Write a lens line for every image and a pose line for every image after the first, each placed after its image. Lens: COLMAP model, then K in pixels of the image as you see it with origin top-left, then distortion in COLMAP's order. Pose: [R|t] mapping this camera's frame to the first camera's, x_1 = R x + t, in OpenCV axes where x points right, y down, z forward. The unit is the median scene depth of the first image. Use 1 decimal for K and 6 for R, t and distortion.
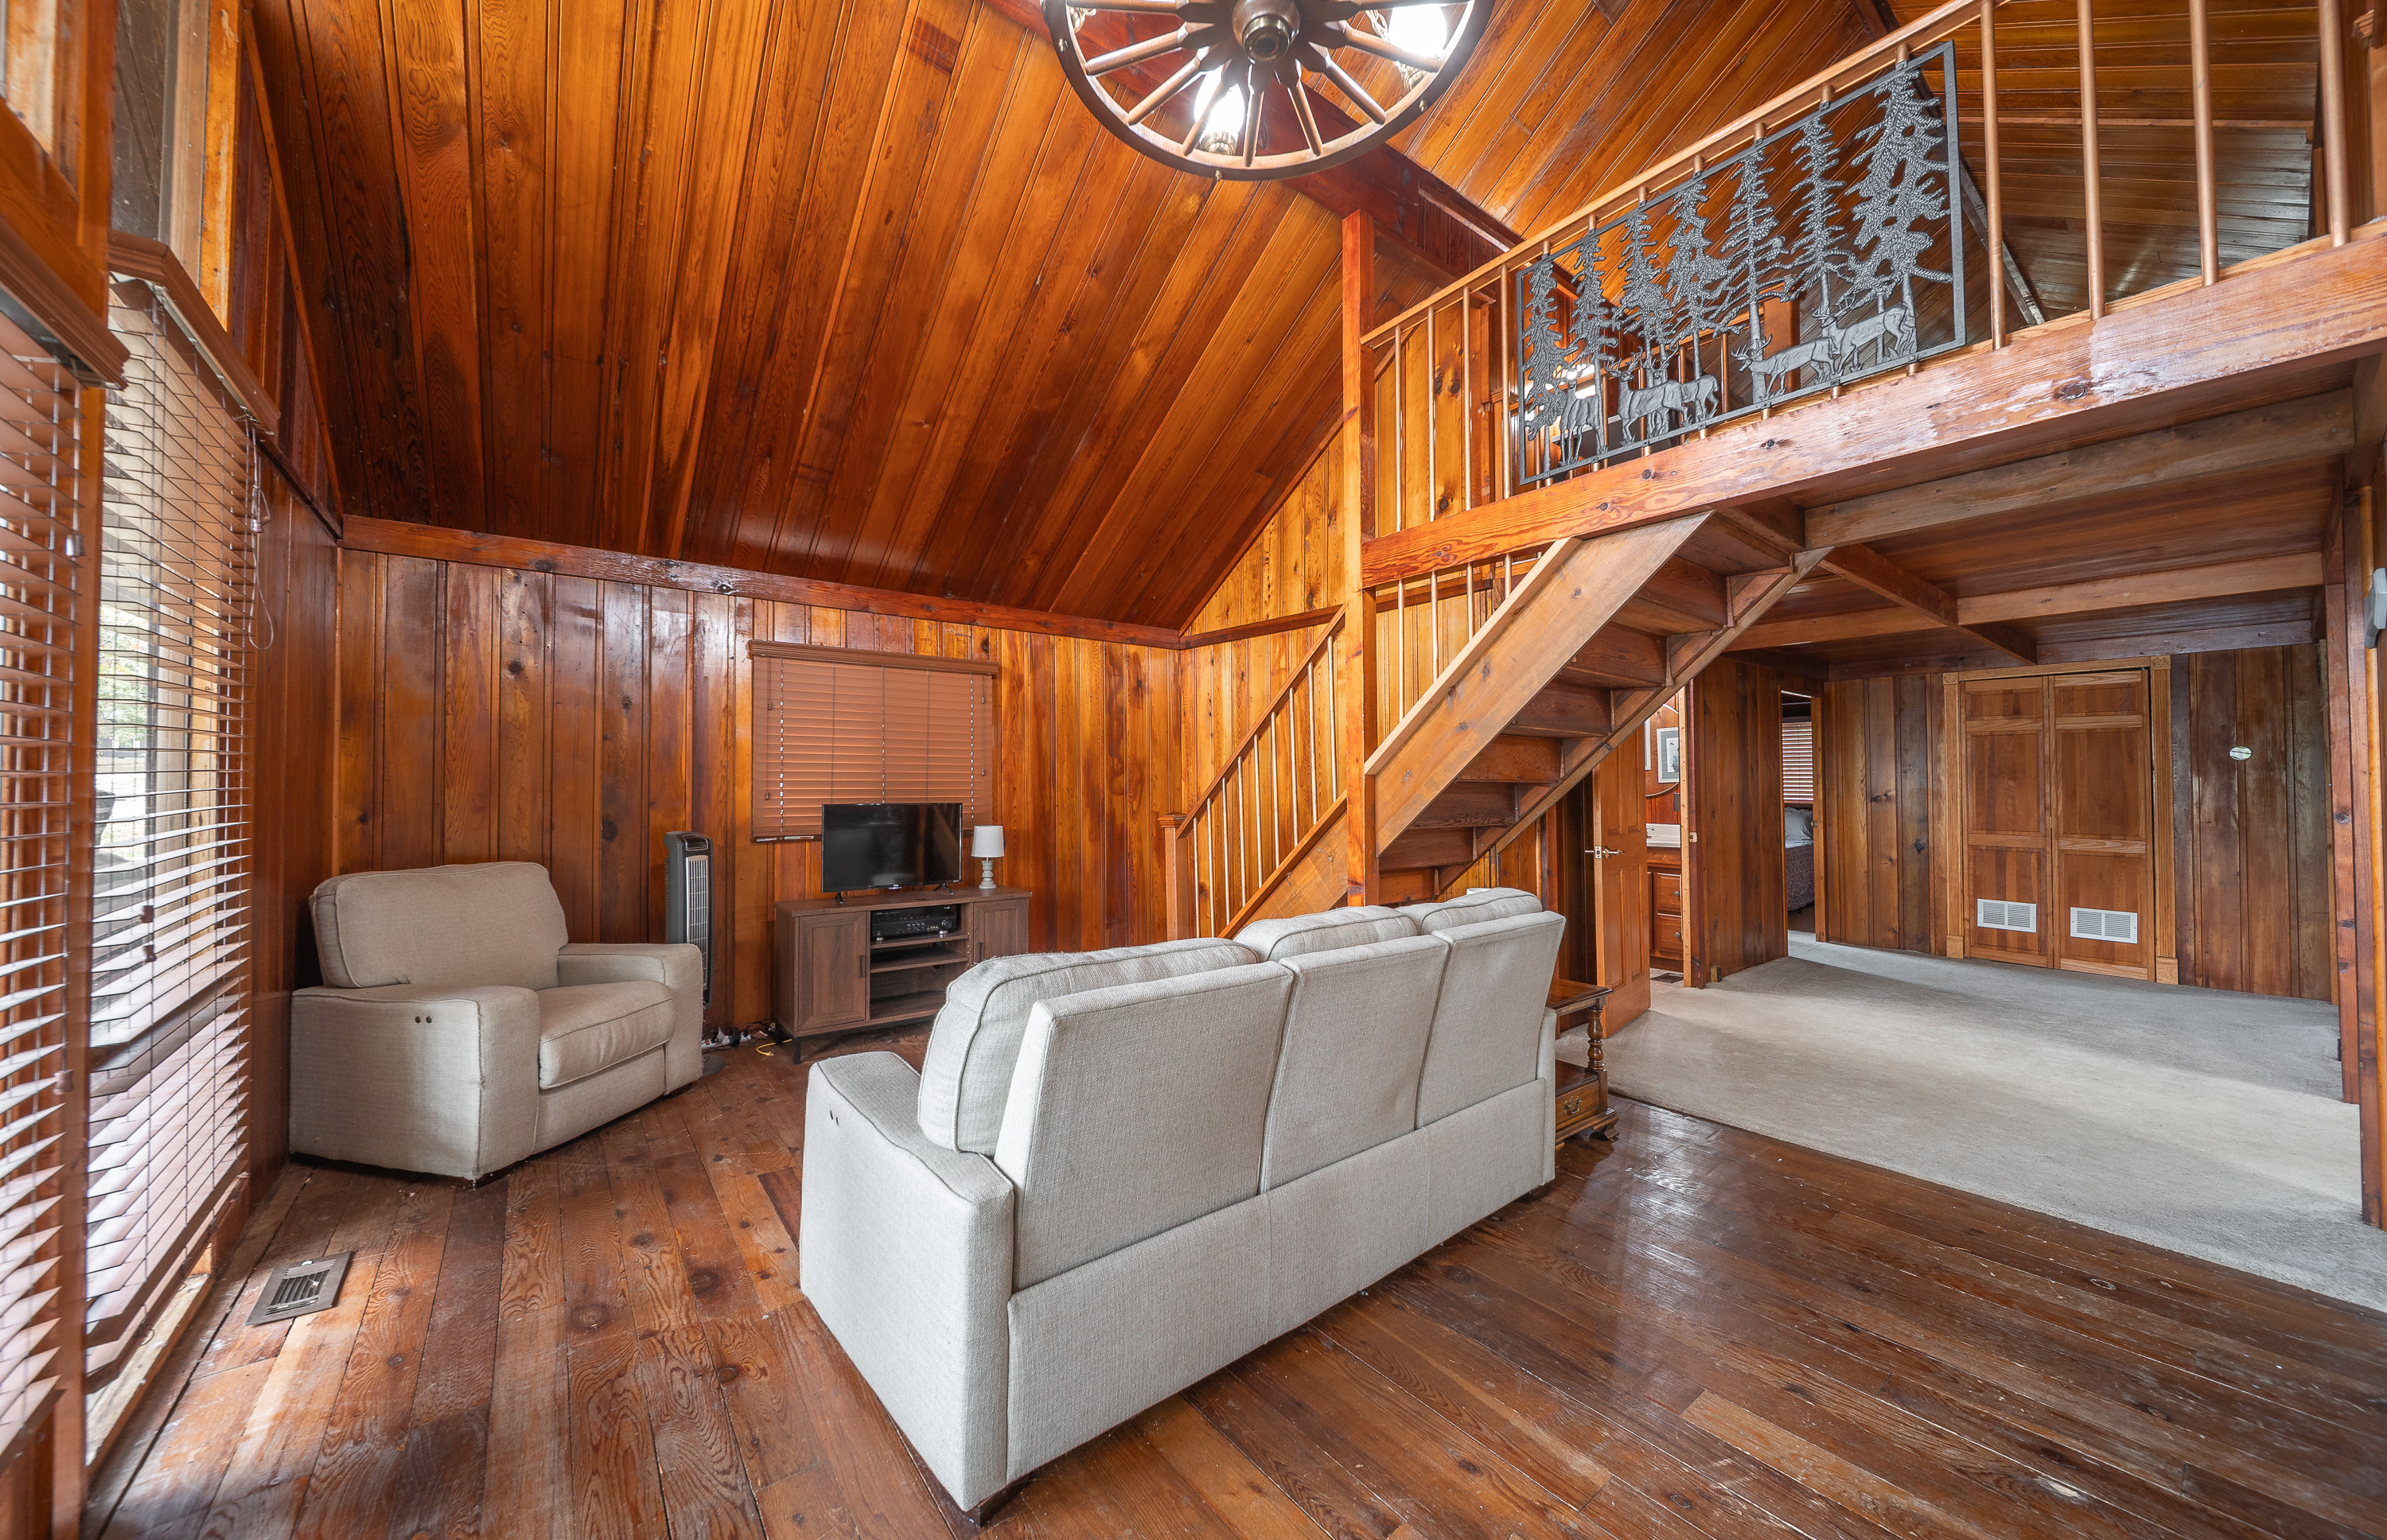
lens RADIAL K [[836.9, 0, 1176.3], [0, 836.9, 765.8], [0, 0, 1]] dist [-0.000272, -0.000125]
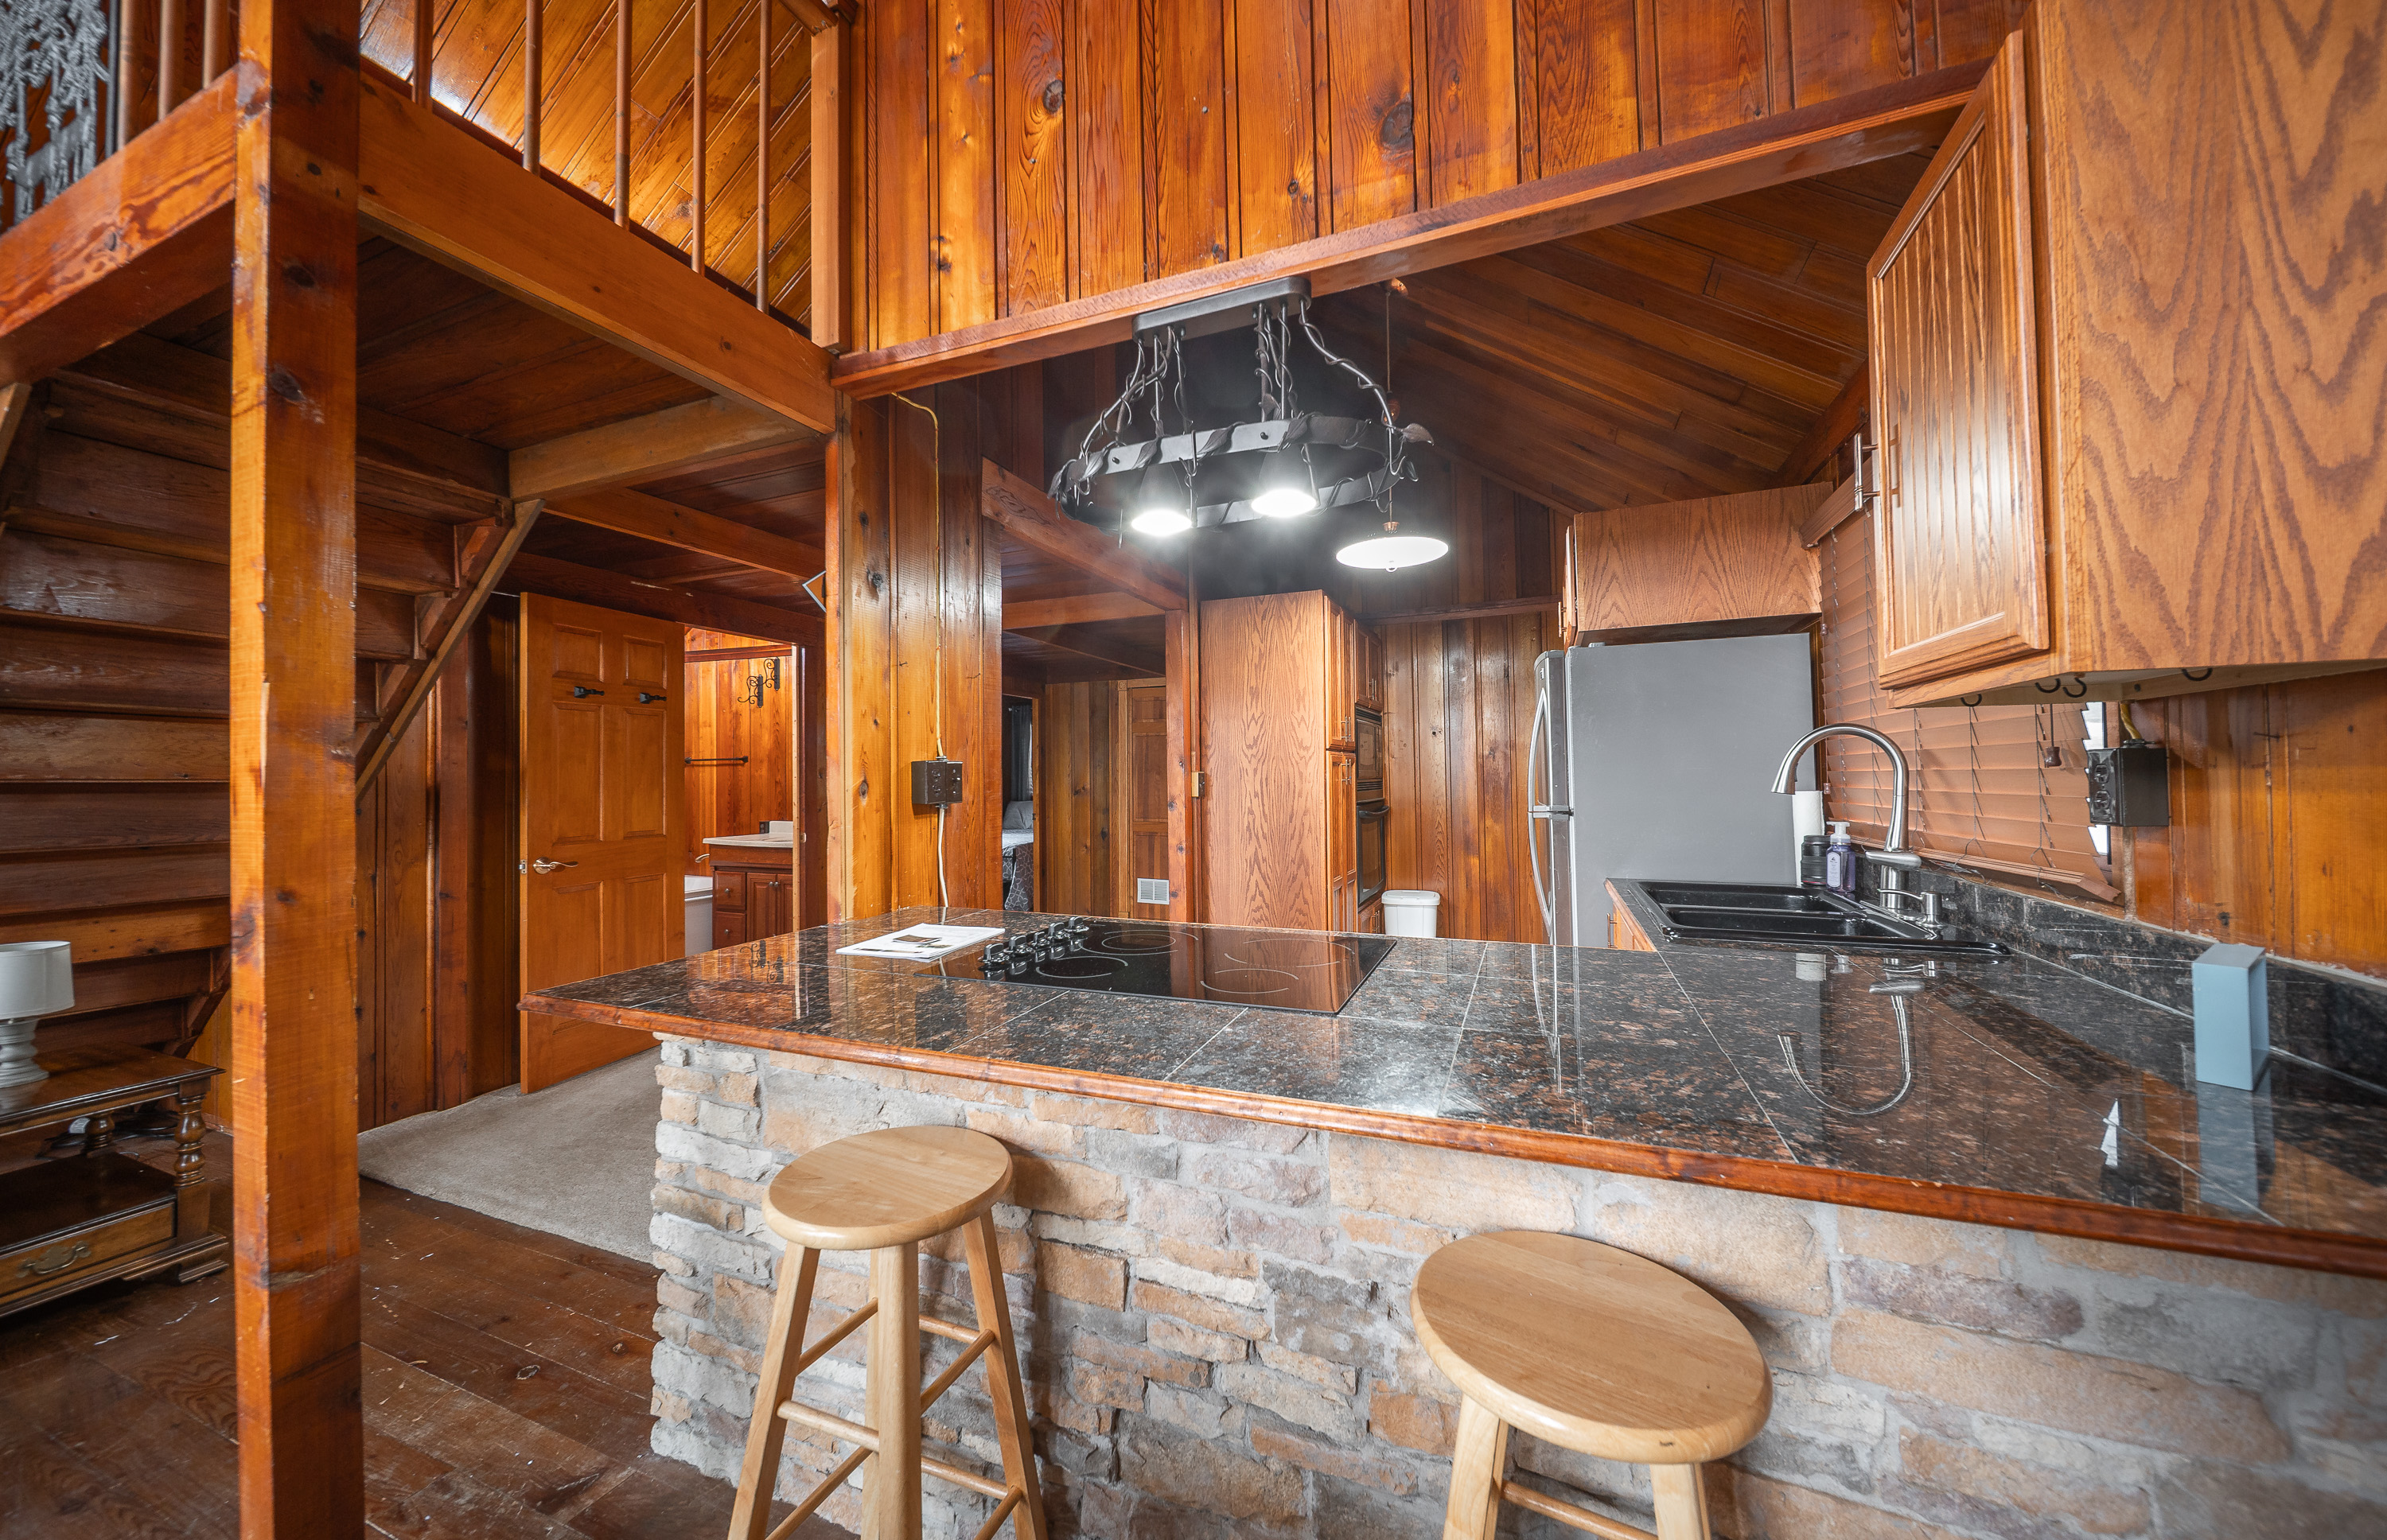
lens RADIAL K [[835.4, 0, 1197.8], [0, 835.4, 758.3], [0, 0, 1]] dist [-0.000721, -0.000044]
pose [[0.860547, 0.003474, 0.509358, 0.501610], [-0.001478, 0.999990, -0.004323, -0.000333], [-0.509368, 0.002967, 0.860544, -0.030539]]
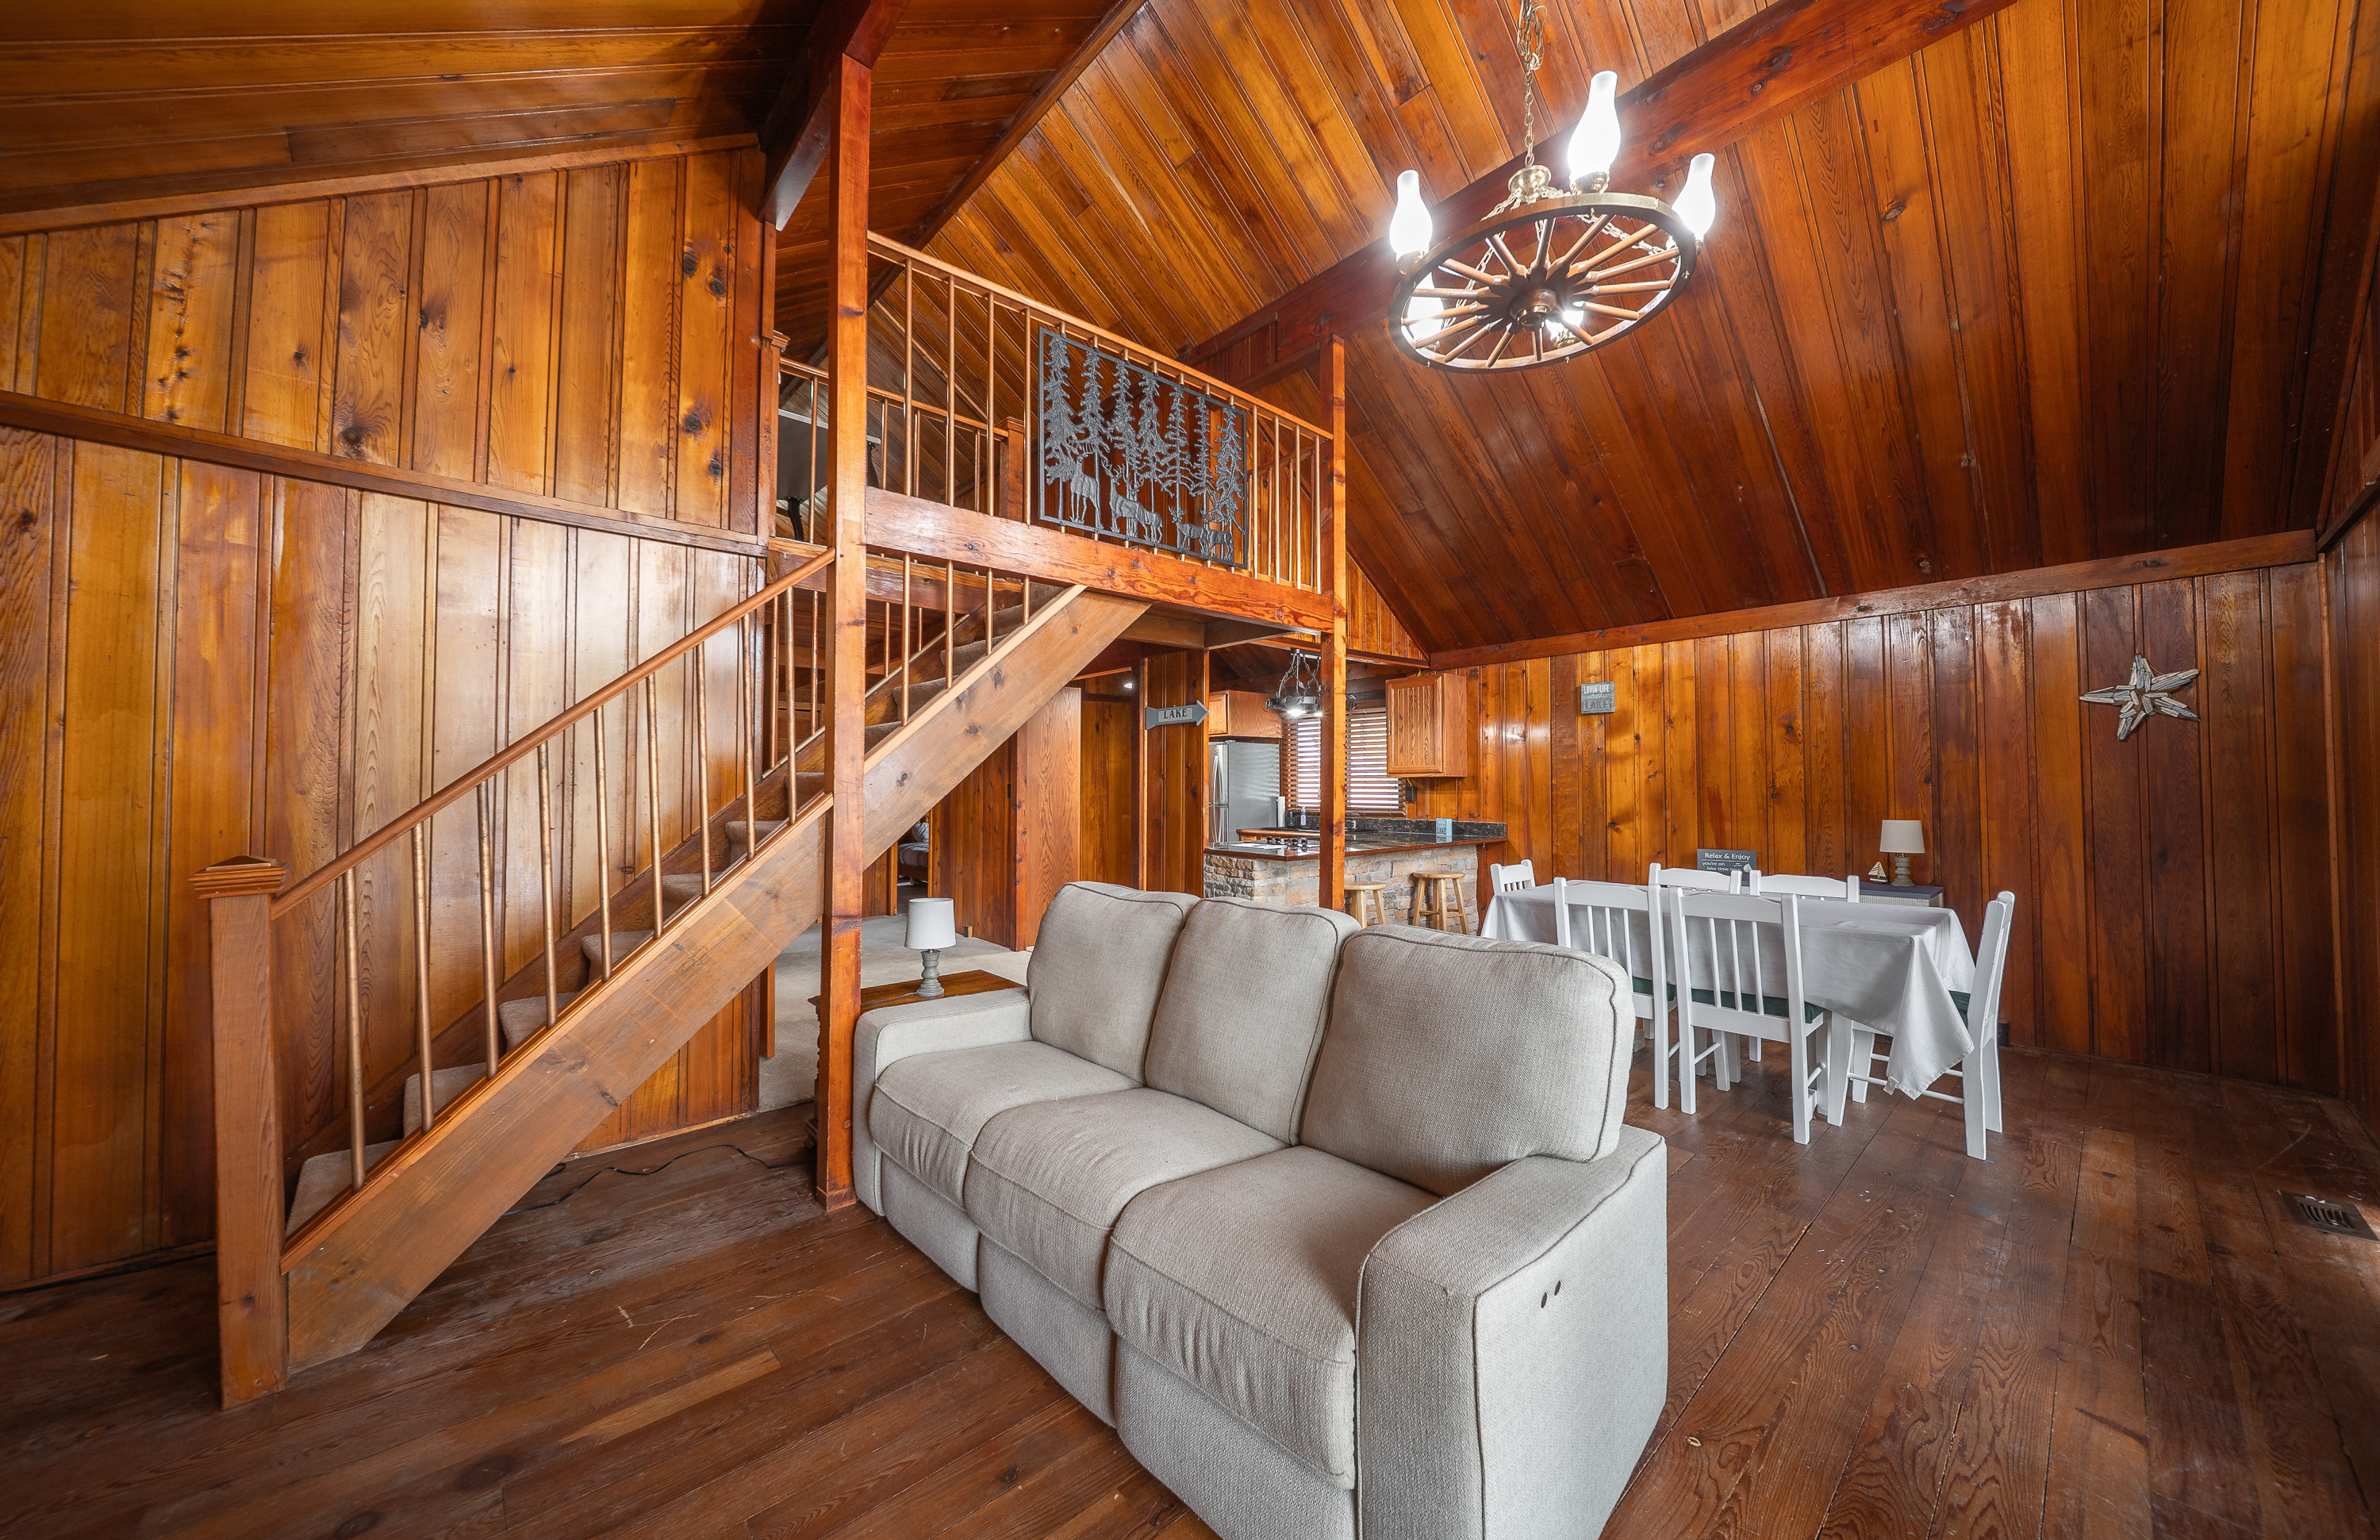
lens RADIAL K [[834.1, 0, 1192.3], [0, 834.1, 765.7], [0, 0, 1]] dist [-0.001629, -0.000235]
pose [[-0.087076, 0.028650, 0.995790, -0.365703], [-0.022438, 0.999276, -0.030712, 0.010031], [-0.995949, -0.025018, -0.086370, 0.468729]]
